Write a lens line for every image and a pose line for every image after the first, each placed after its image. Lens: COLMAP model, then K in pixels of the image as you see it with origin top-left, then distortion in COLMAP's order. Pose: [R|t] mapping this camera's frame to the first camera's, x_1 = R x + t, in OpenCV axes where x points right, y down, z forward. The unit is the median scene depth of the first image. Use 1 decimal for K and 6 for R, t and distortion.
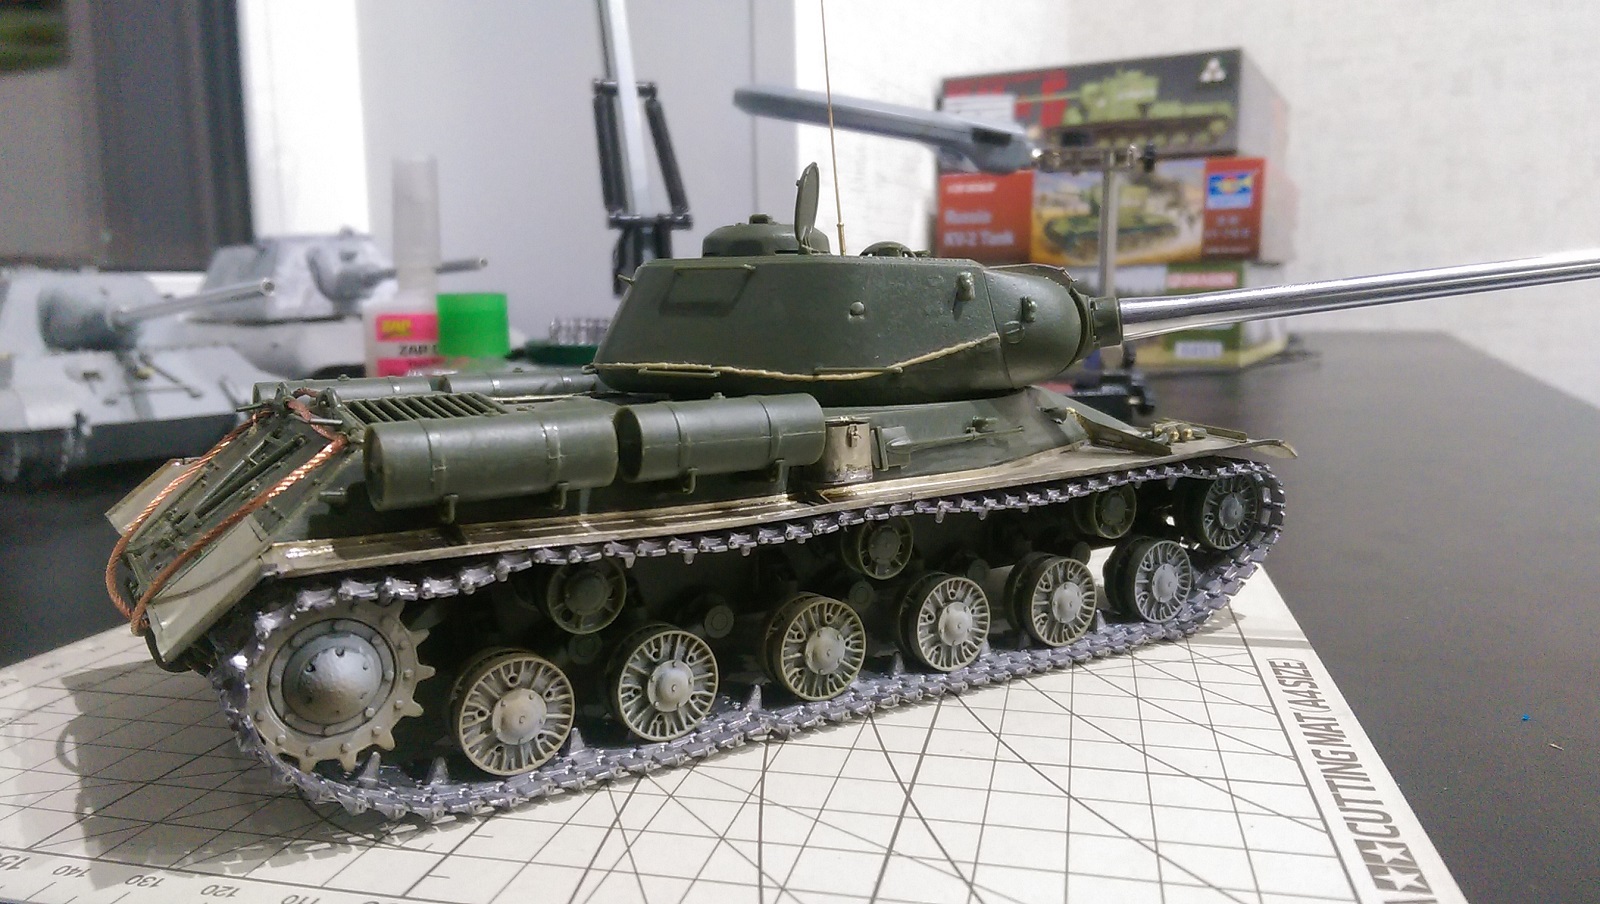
lens RADIAL K [[1230.2, 0, 794.9], [0, 1230.2, 425.2], [0, 0, 1]] dist [0.046747, -0.095208]
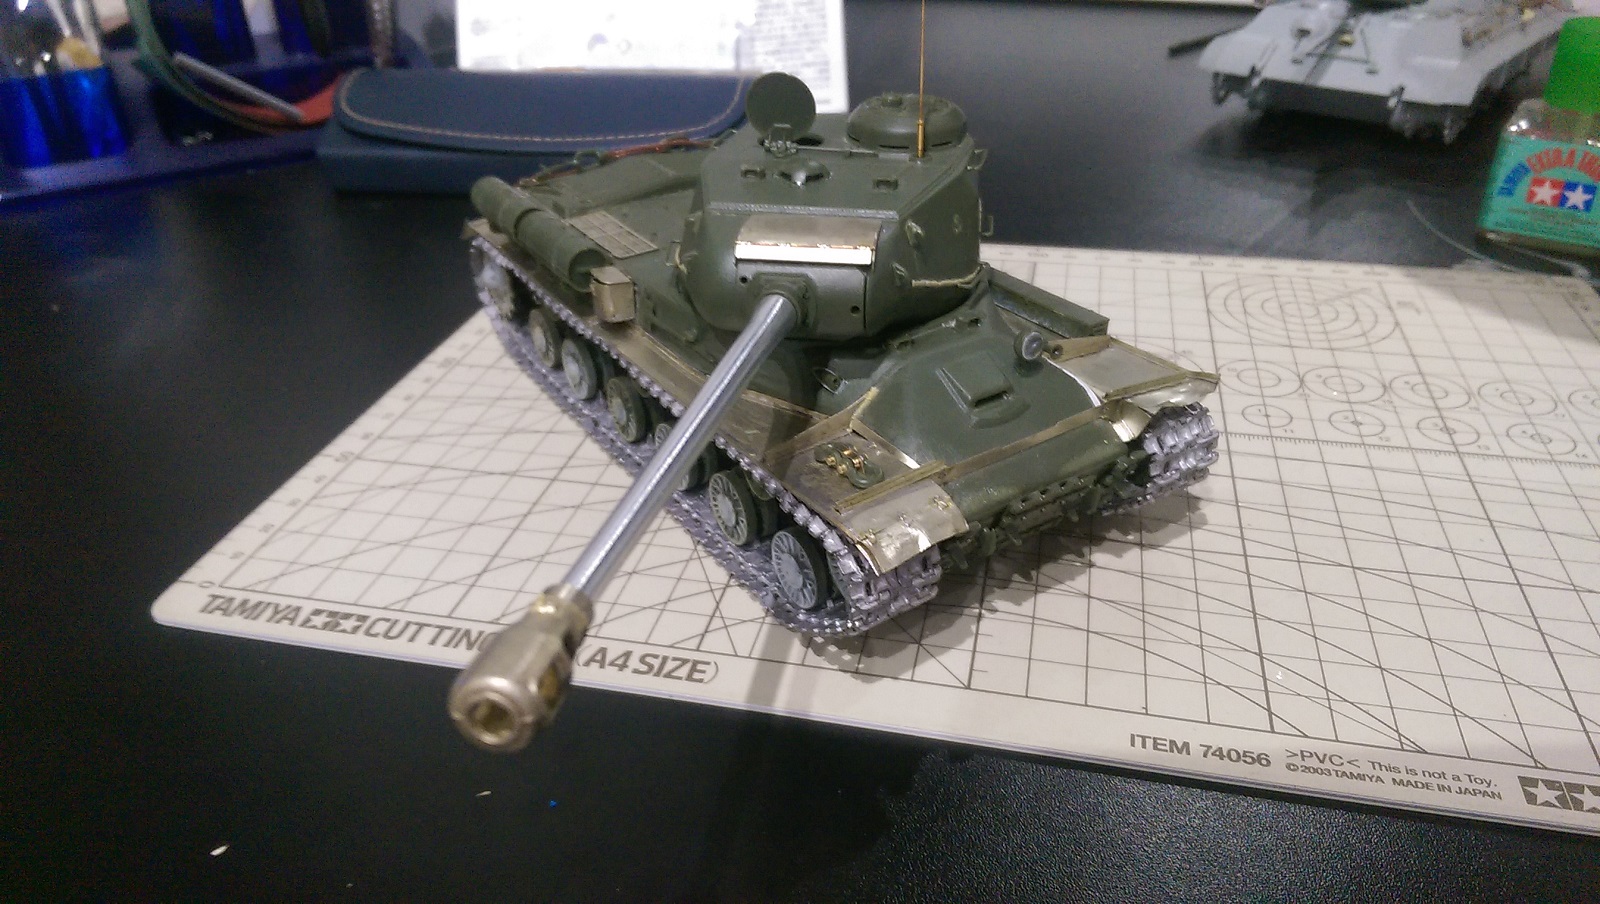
lens RADIAL K [[1230.2, 0, 794.9], [0, 1230.2, 425.2], [0, 0, 1]] dist [0.046747, -0.095208]
pose [[-0.020057, 0.502308, -0.864456, 1.381497], [-0.078612, 0.861161, 0.502217, -0.600194], [0.996704, 0.078029, 0.022215, 1.199698]]
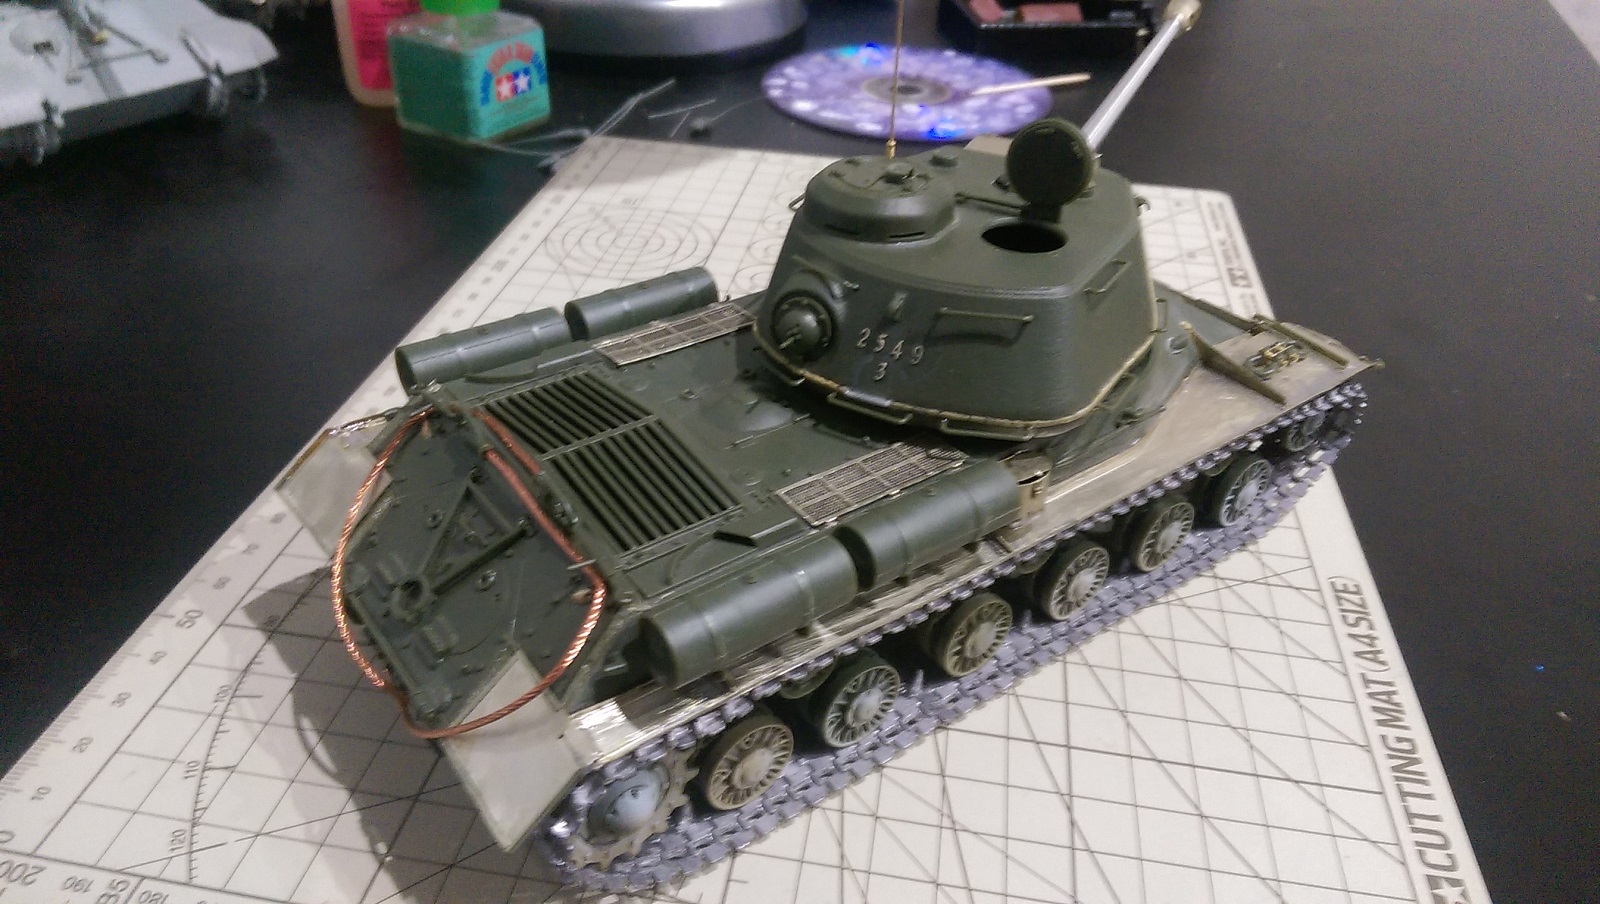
lens RADIAL K [[1230.2, 0, 794.9], [0, 1230.2, 425.2], [0, 0, 1]] dist [0.046747, -0.095208]
pose [[0.995214, 0.009008, 0.097307, -0.259282], [-0.051369, 0.895294, 0.442504, -0.489276], [-0.083132, -0.445384, 0.891472, 0.096683]]
